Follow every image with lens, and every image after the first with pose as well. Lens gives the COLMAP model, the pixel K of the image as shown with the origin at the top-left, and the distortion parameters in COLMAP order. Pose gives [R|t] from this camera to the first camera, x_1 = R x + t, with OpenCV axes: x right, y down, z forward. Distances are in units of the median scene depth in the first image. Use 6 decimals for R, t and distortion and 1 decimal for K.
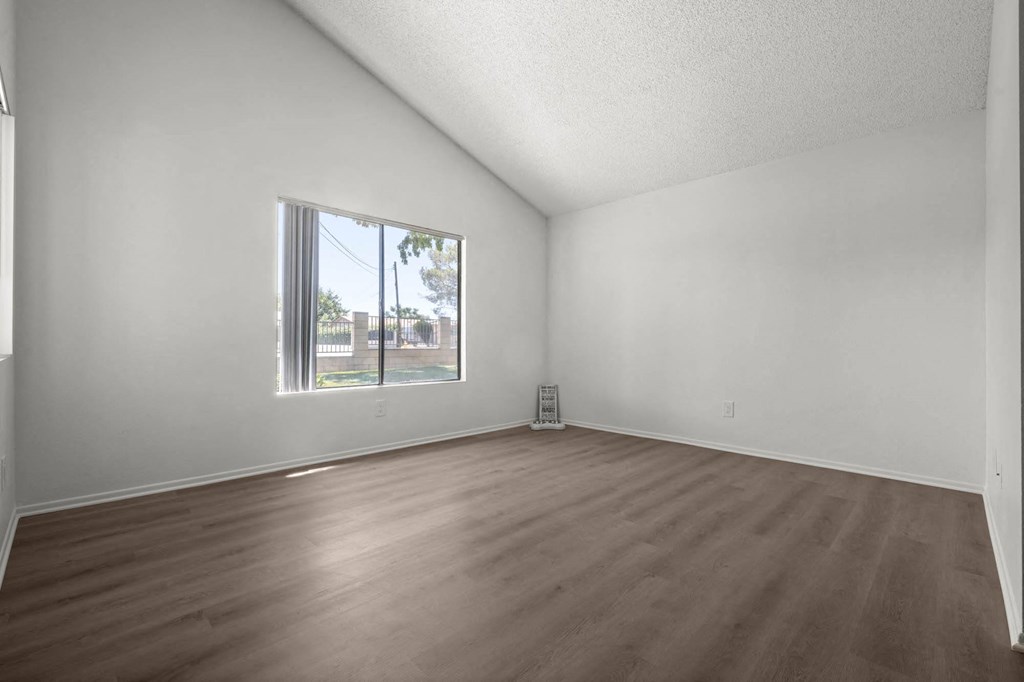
lens RADIAL K [[441.7, 0, 515.2], [0, 441.7, 345.5], [0, 0, 1]] dist [-0.000382, -0.000490]
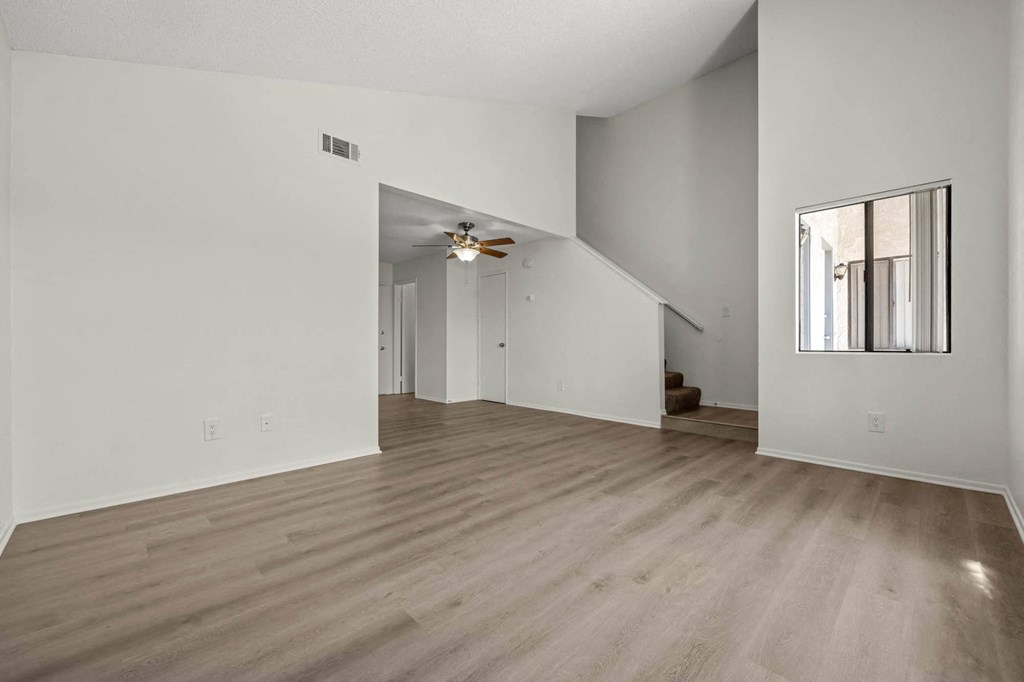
lens RADIAL K [[423.3, 0, 514.8], [0, 423.3, 341.5], [0, 0, 1]] dist [0.000020, -0.000020]
pose [[-0.999891, -0.005848, 0.013544, 0.136496], [-0.005852, 0.999983, -0.000249, -0.005822], [-0.013542, -0.000328, -0.999908, 1.893833]]
